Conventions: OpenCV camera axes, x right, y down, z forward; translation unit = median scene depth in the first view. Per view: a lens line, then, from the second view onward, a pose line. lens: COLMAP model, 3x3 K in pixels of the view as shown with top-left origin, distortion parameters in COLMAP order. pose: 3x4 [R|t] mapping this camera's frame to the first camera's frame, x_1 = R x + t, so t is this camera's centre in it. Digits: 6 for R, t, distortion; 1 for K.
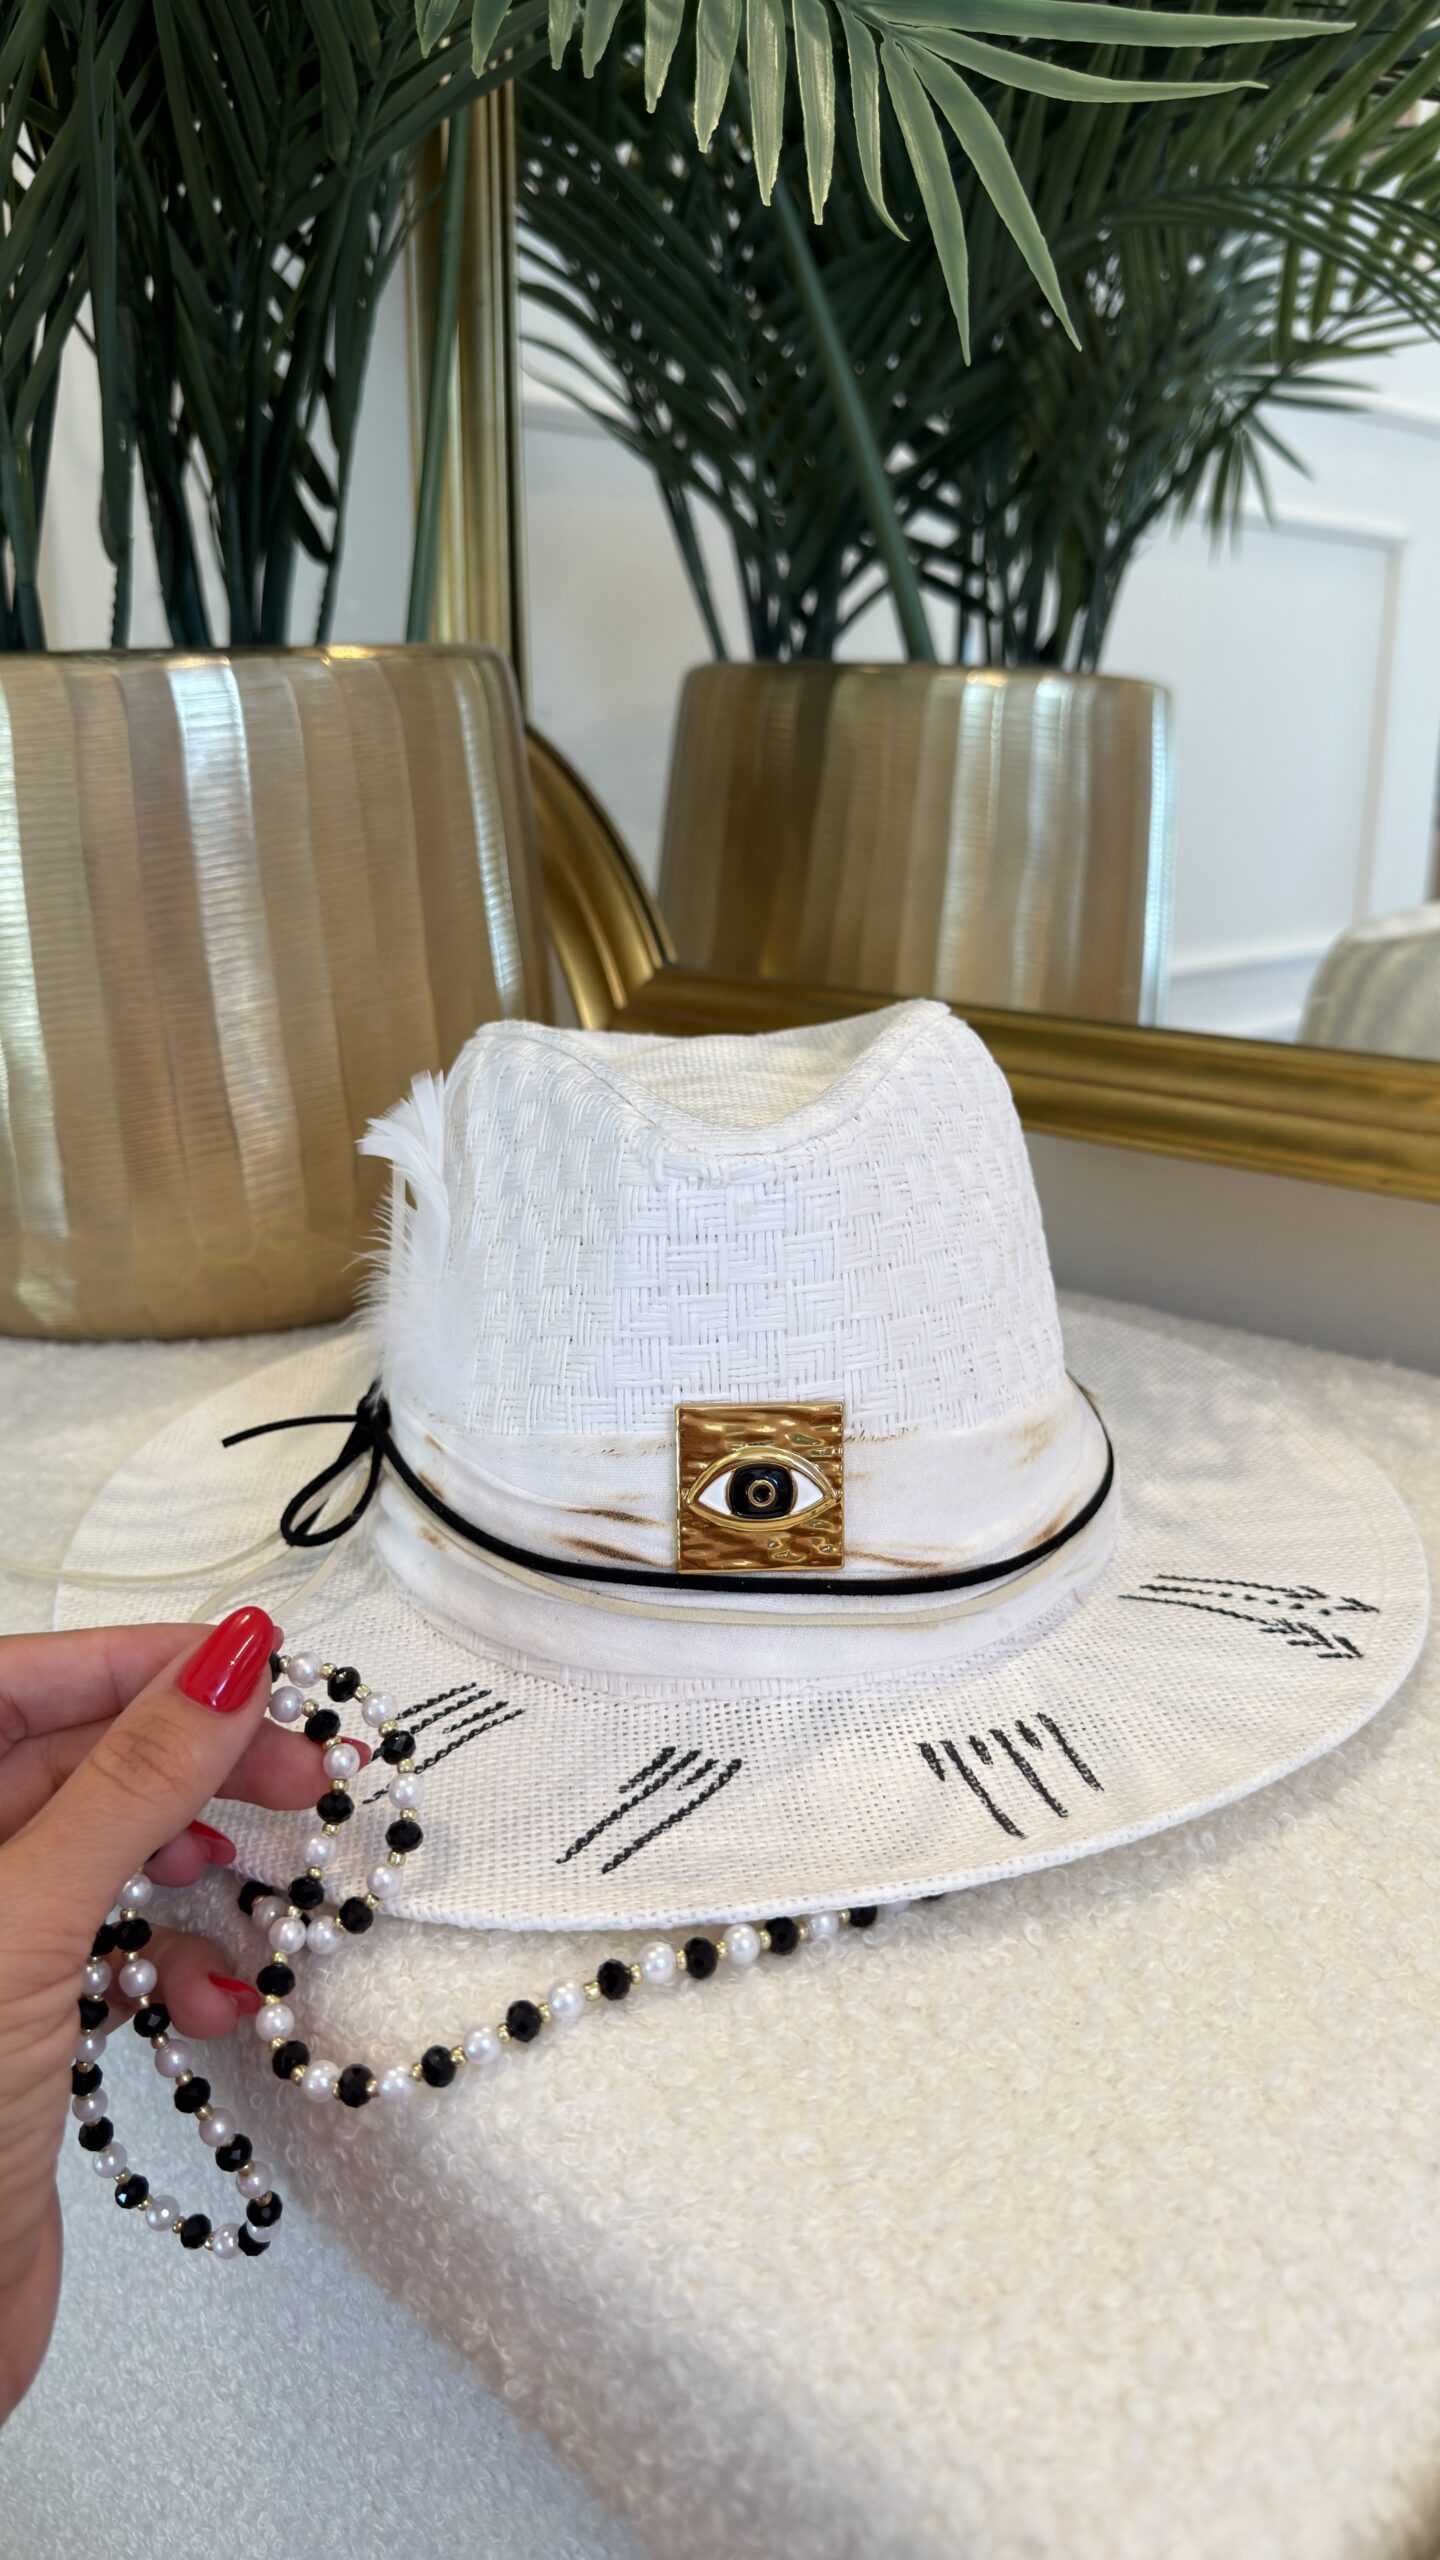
lens RADIAL K [[1910.4, 0, 706.3], [0, 1910.4, 1269.6], [0, 0, 1]] dist [0.014195, -0.044040]
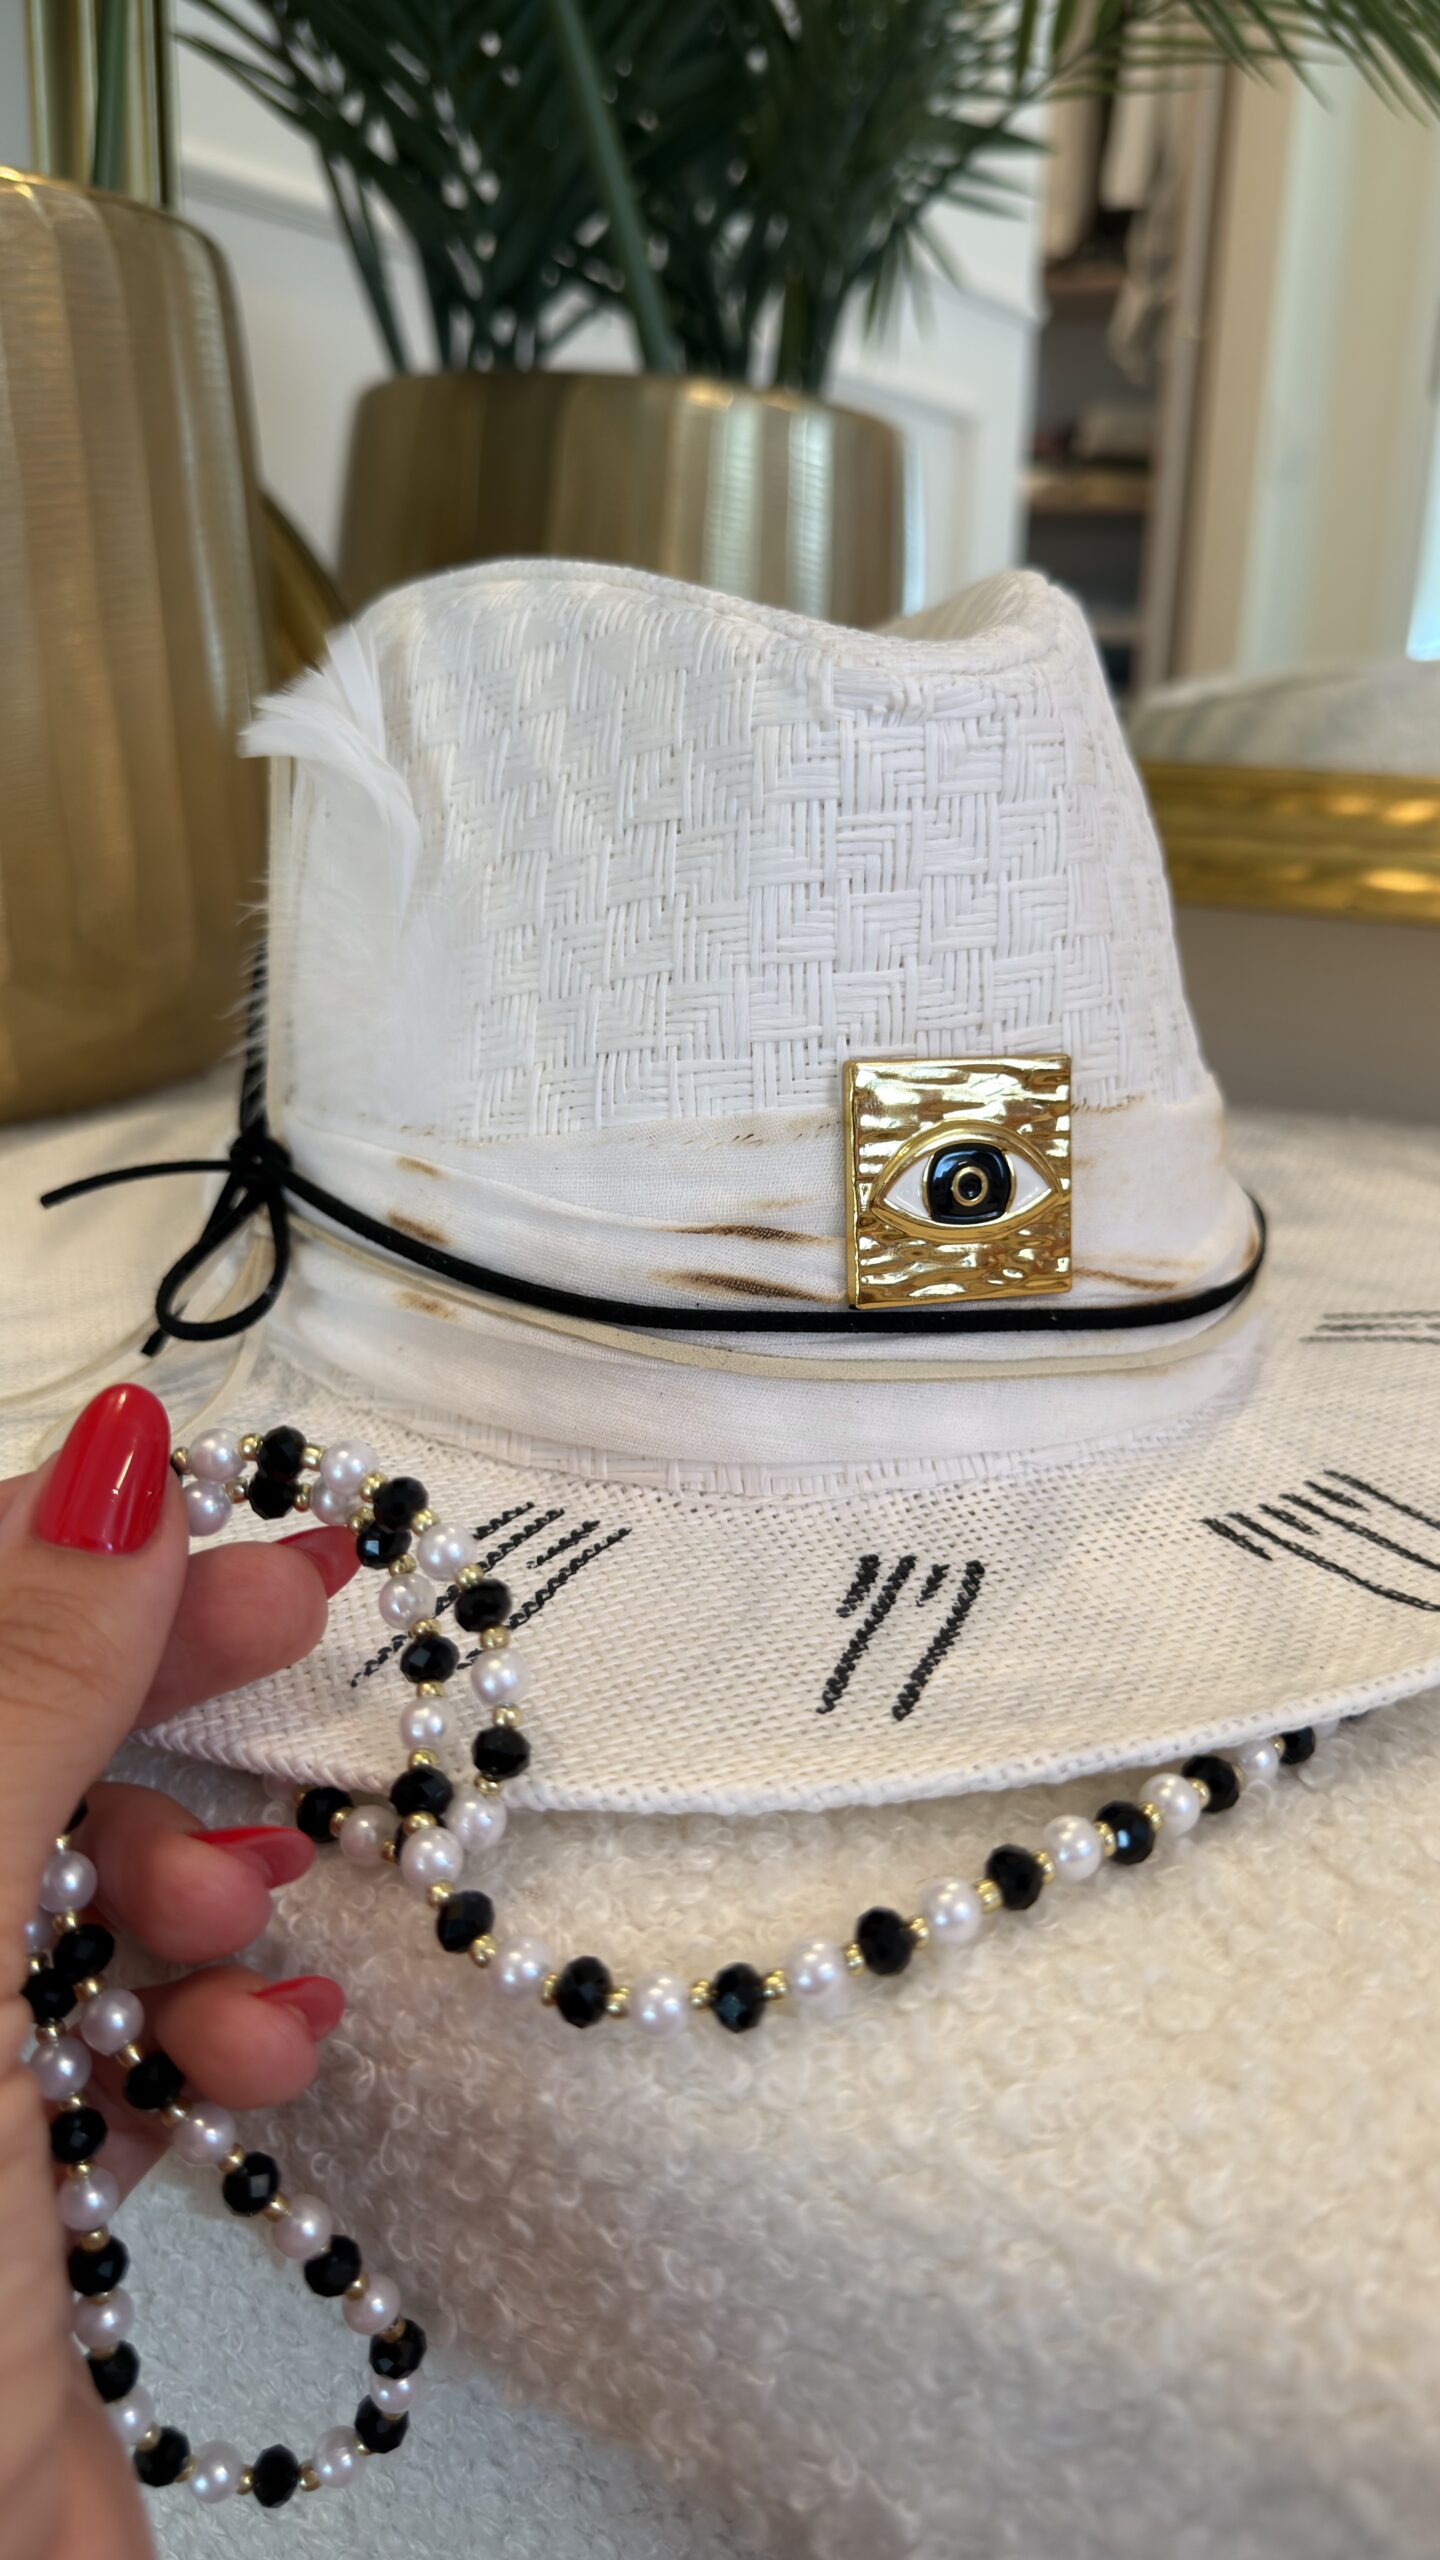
lens RADIAL K [[1910.4, 0, 726.2], [0, 1910.4, 1293.5], [0, 0, 1]] dist [0.014195, -0.044040]
pose [[0.961705, -0.050273, 0.269435, -0.249494], [0.040650, 0.998325, 0.041180, 0.127158], [-0.271054, -0.028650, 0.962138, 0.364026]]
